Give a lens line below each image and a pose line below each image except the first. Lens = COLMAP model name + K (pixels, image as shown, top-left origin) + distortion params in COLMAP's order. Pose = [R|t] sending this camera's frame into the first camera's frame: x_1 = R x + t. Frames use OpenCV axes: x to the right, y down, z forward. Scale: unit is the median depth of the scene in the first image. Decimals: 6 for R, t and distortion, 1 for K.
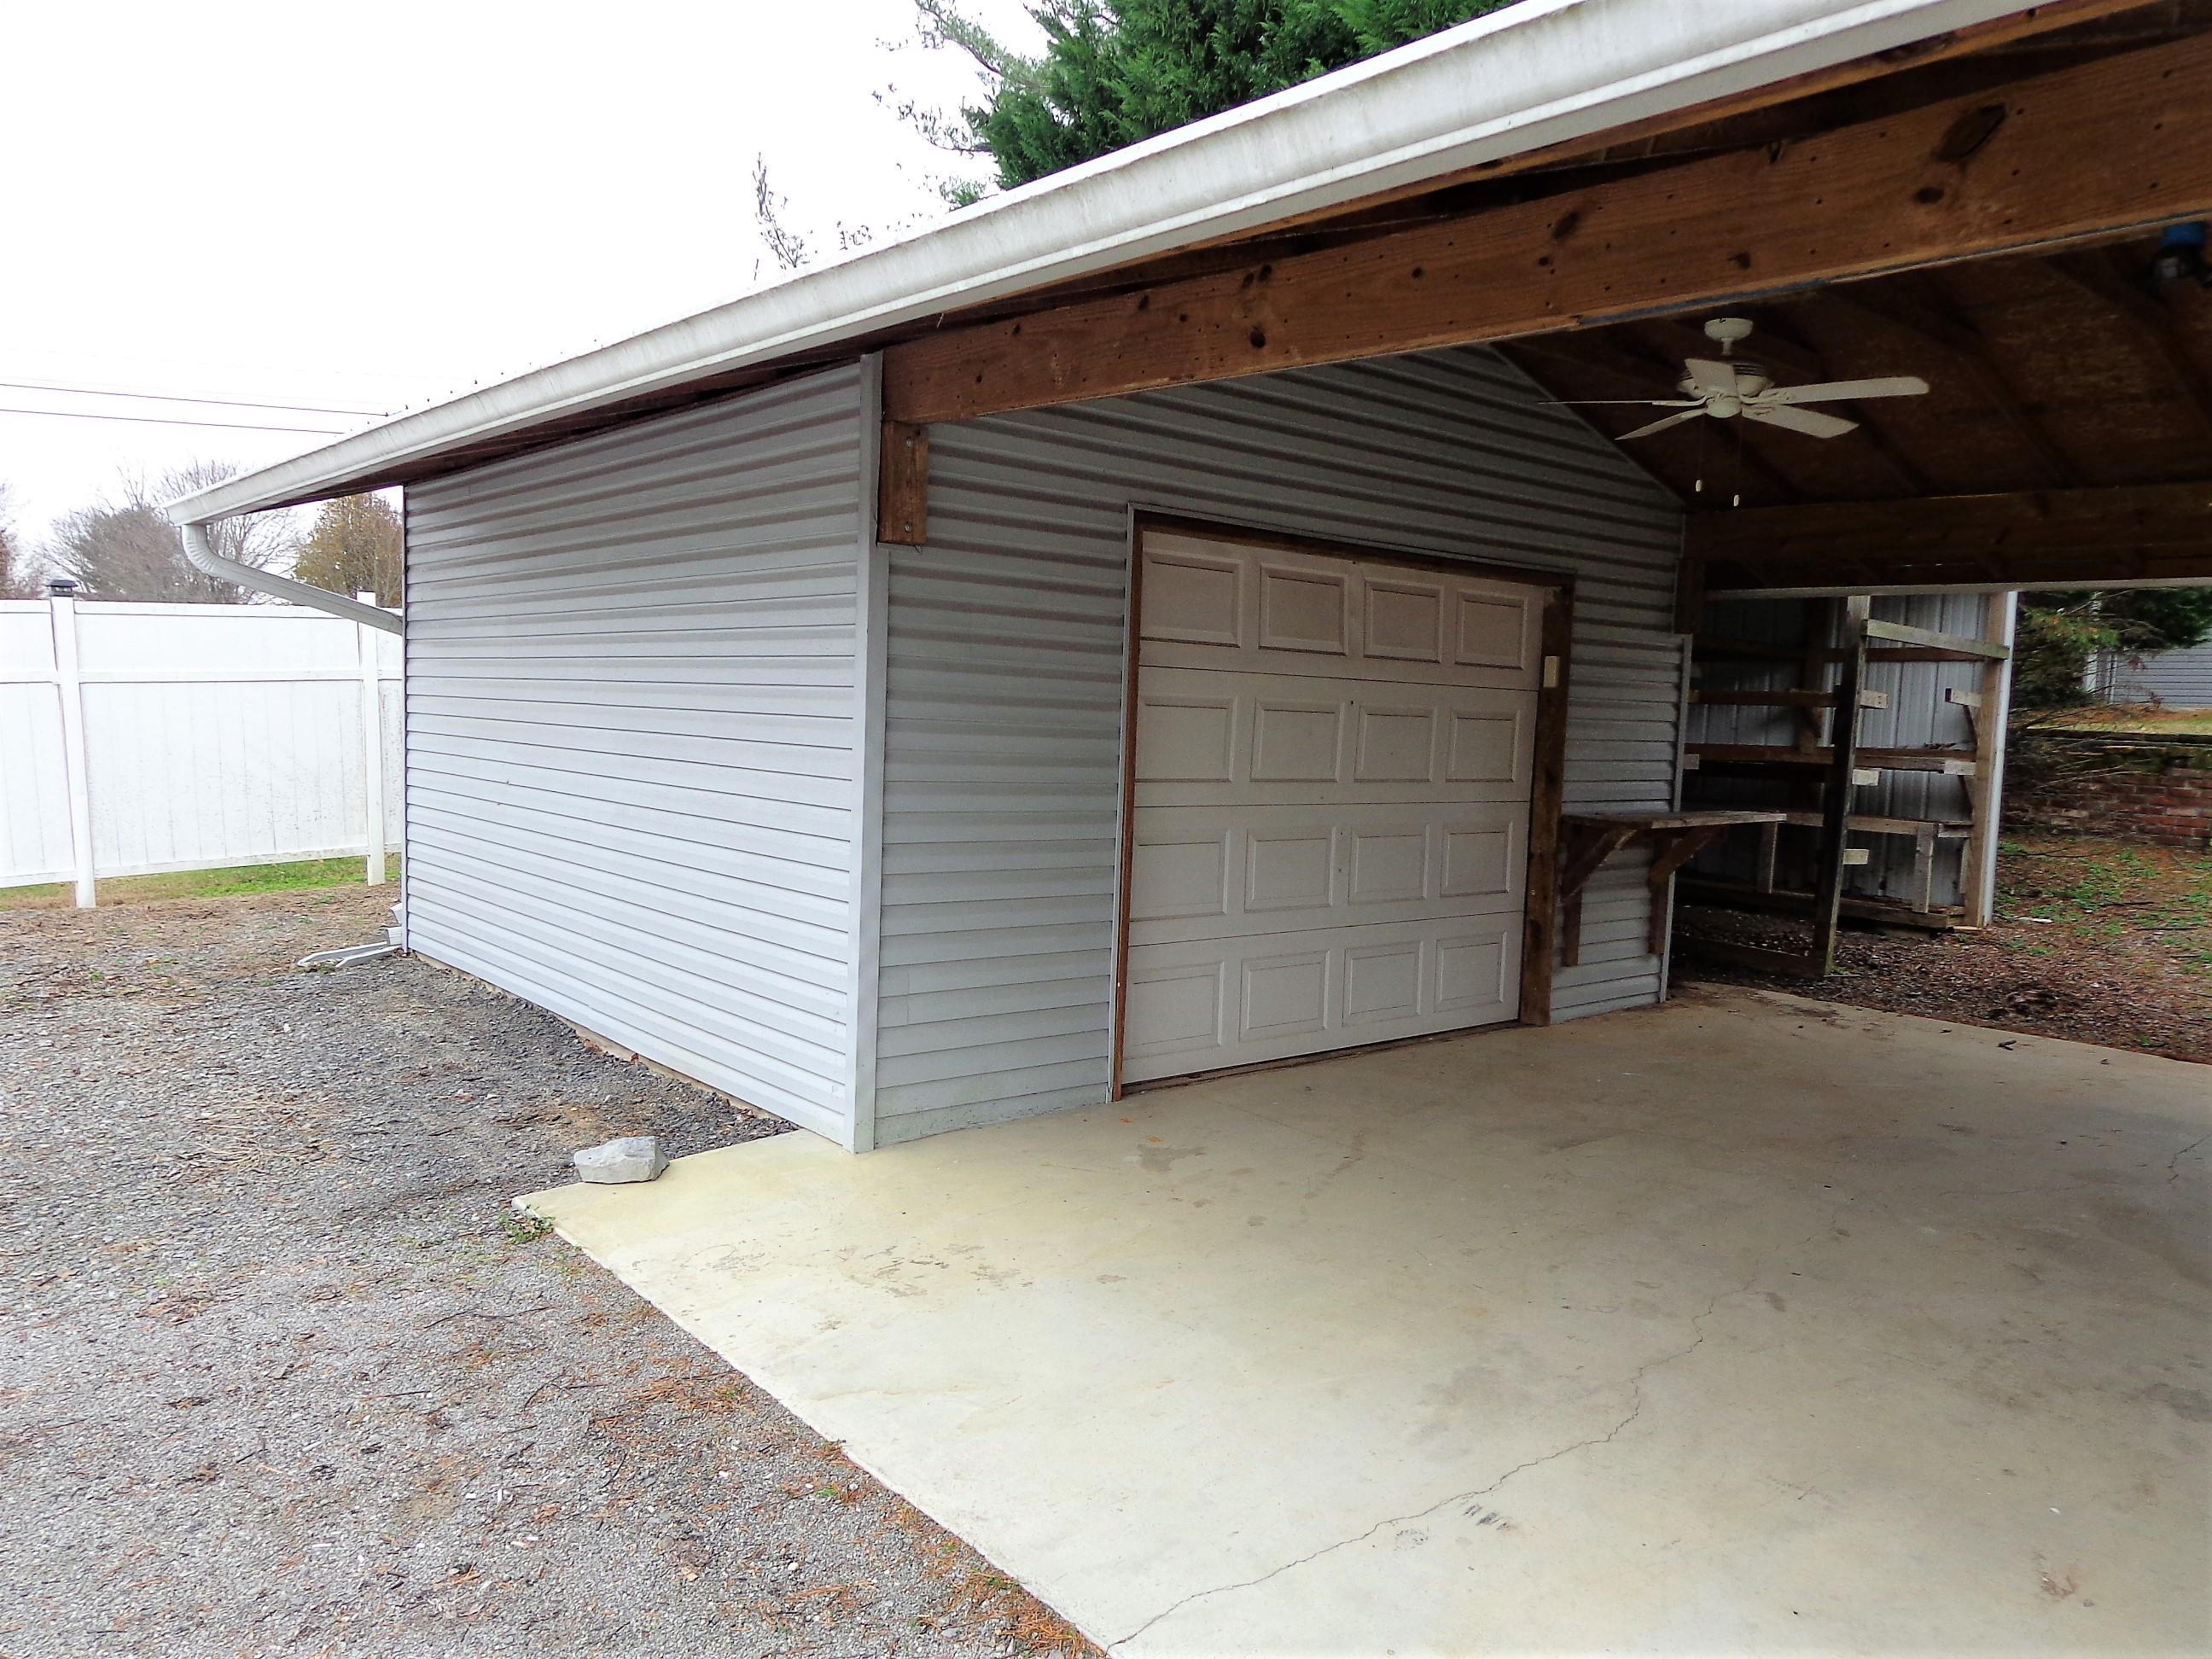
lens RADIAL K [[1557.2, 0, 1106.0], [0, 1557.2, 829.5], [0, 0, 1]] dist [0.001973, 0.001560]
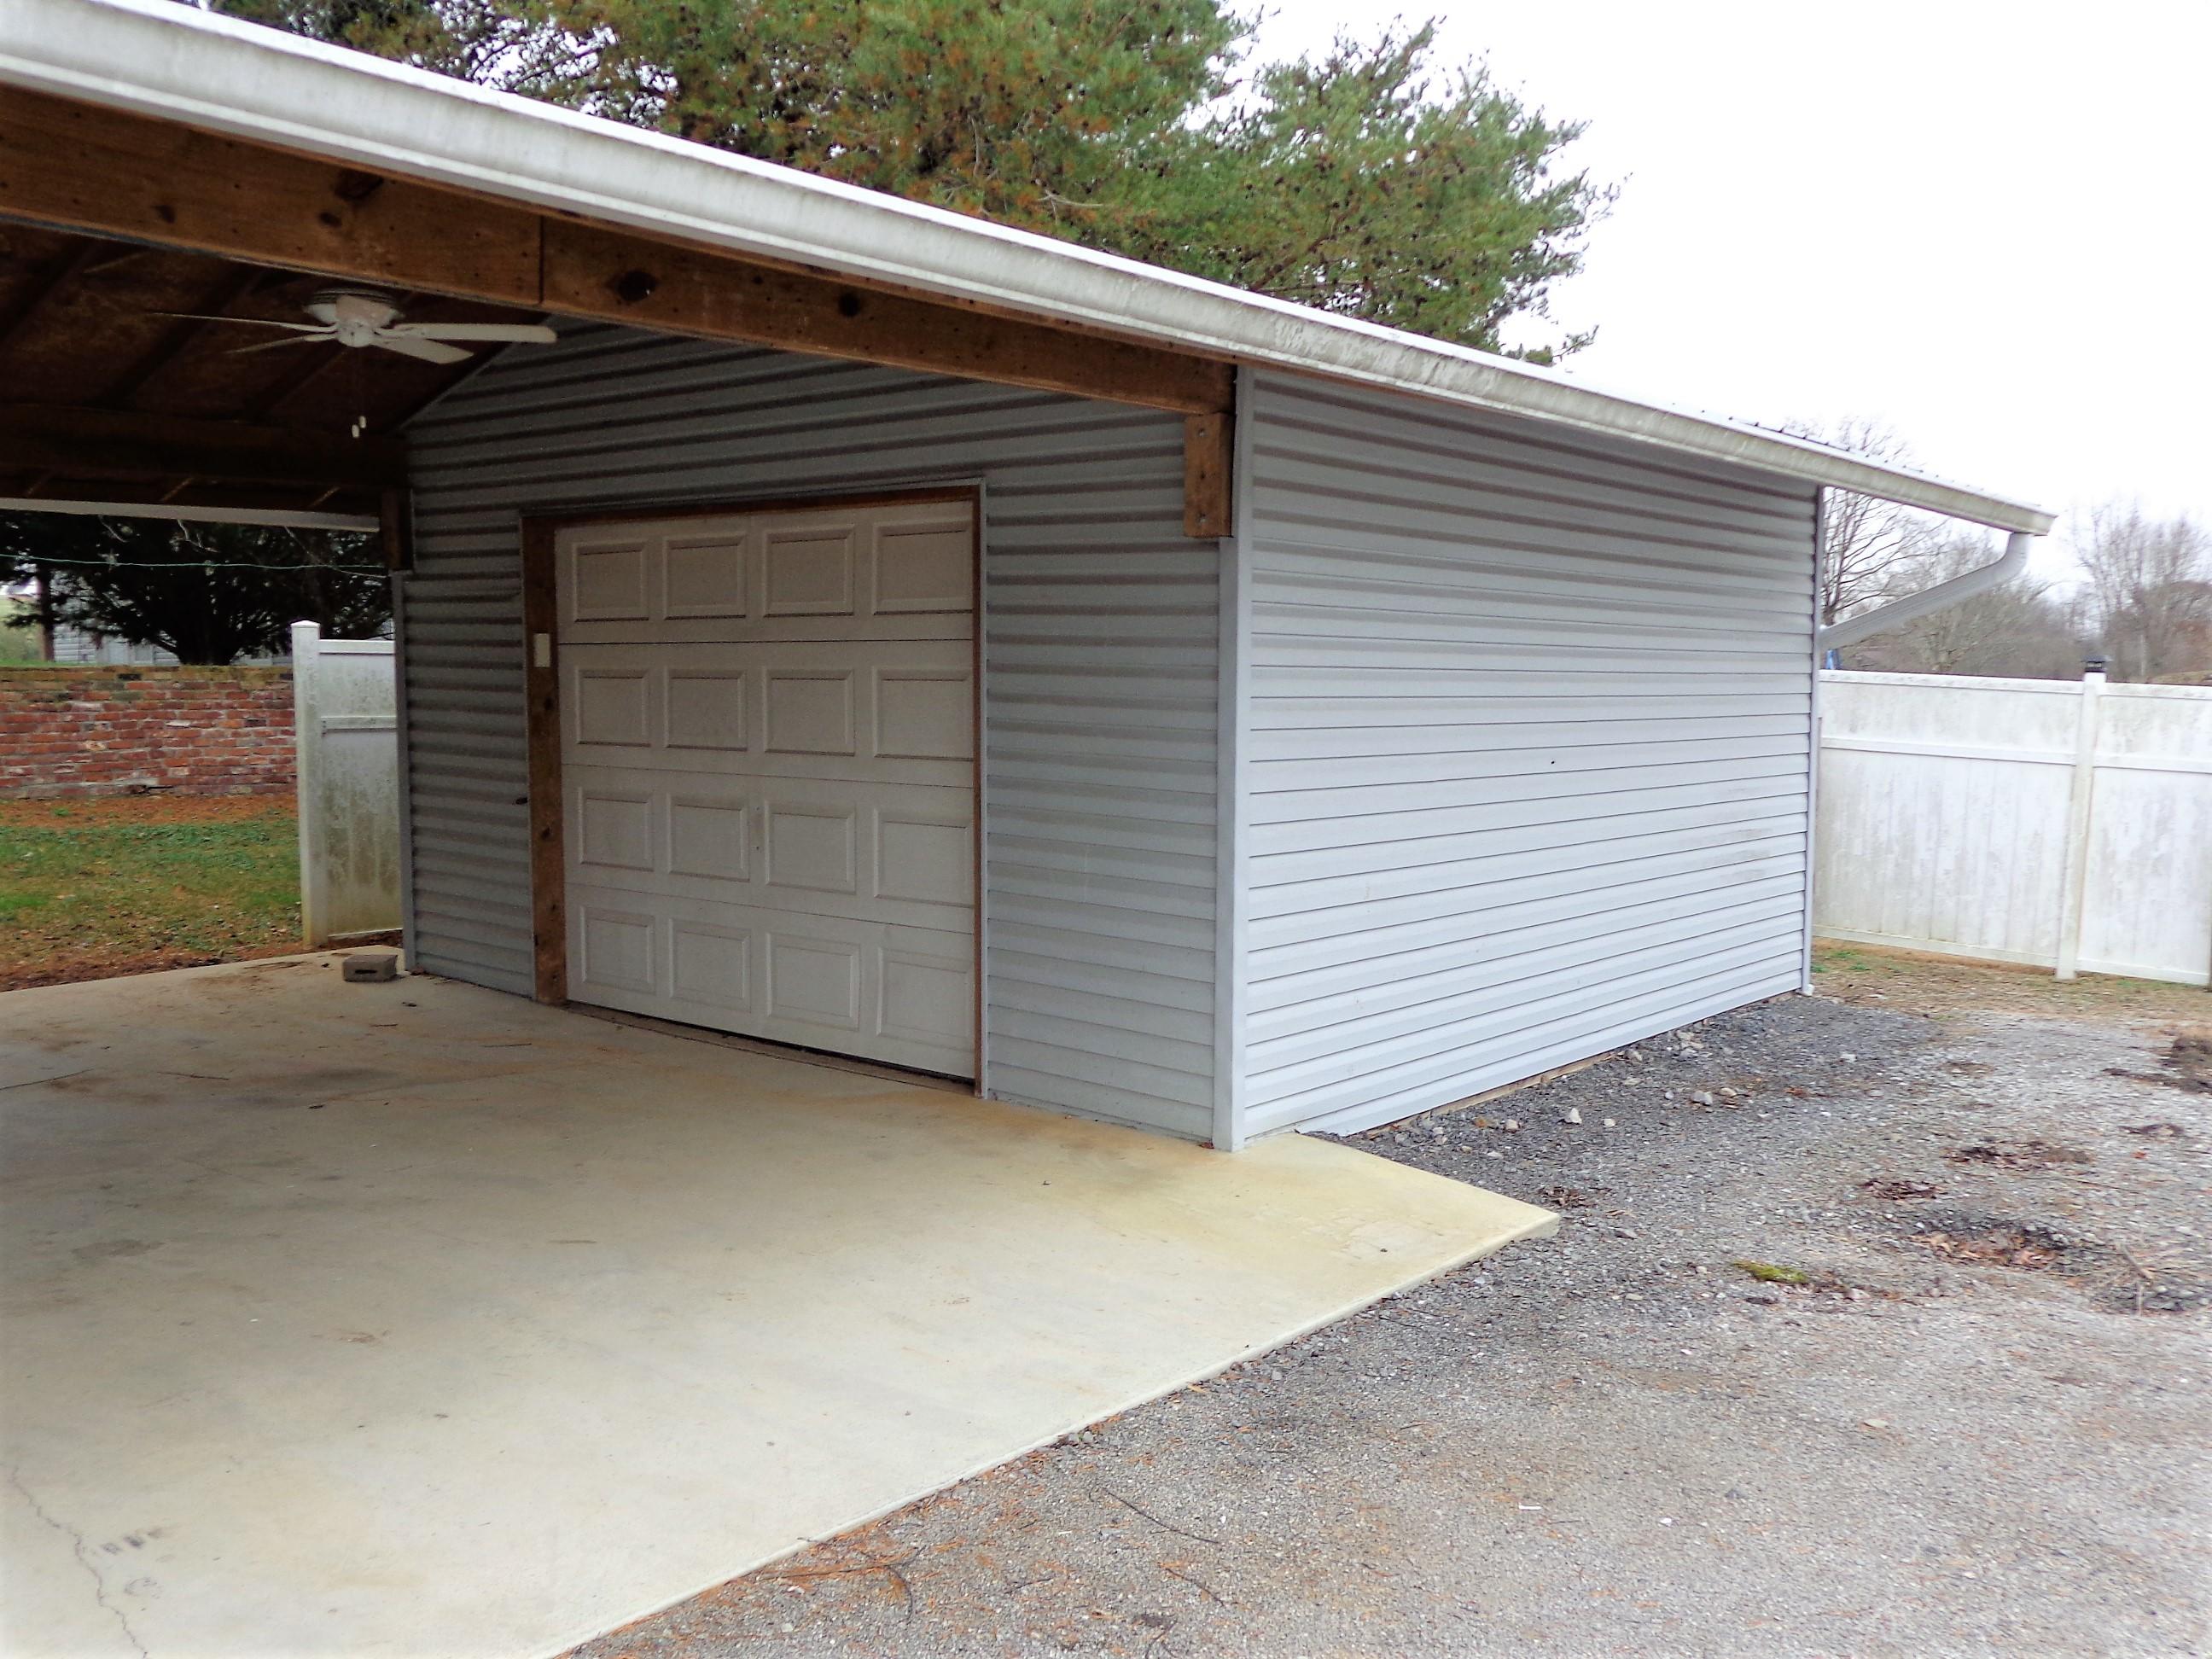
lens RADIAL K [[1915.2, 0, 1106.0], [0, 1915.2, 829.5], [0, 0, 1]] dist [-0.000569, -0.000092]
pose [[-0.175975, -0.116563, 0.977469, -0.919973], [0.074799, 0.988511, 0.131345, -0.076409], [-0.981549, 0.096227, -0.165234, 0.596727]]
